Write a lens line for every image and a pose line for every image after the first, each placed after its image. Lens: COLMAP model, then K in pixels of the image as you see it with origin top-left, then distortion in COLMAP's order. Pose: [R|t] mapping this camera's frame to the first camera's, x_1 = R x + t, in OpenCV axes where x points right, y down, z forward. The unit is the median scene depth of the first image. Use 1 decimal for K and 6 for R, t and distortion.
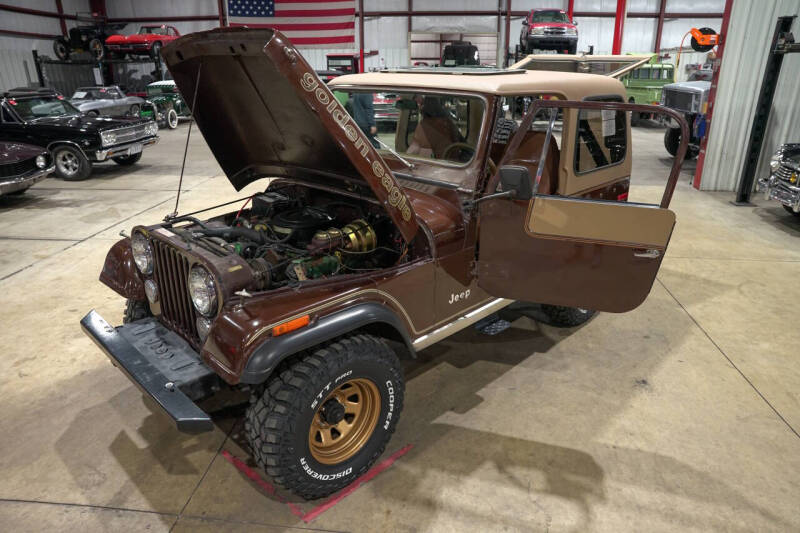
lens RADIAL K [[549.7, 0, 400.0], [0, 549.7, 266.5], [0, 0, 1]] dist [-0.137611, 0.114944]
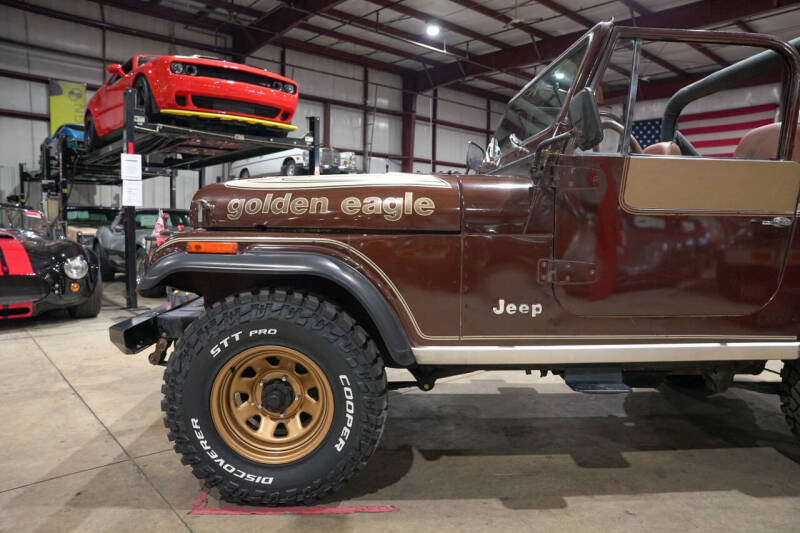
lens RADIAL K [[547.7, 0, 402.2], [0, 547.7, 265.7], [0, 0, 1]] dist [-0.140323, 0.109469]
pose [[0.737439, 0.058187, -0.672903, 0.400041], [-0.250418, 0.948830, -0.192388, 0.150451], [0.627276, 0.310381, 0.714275, 0.389937]]
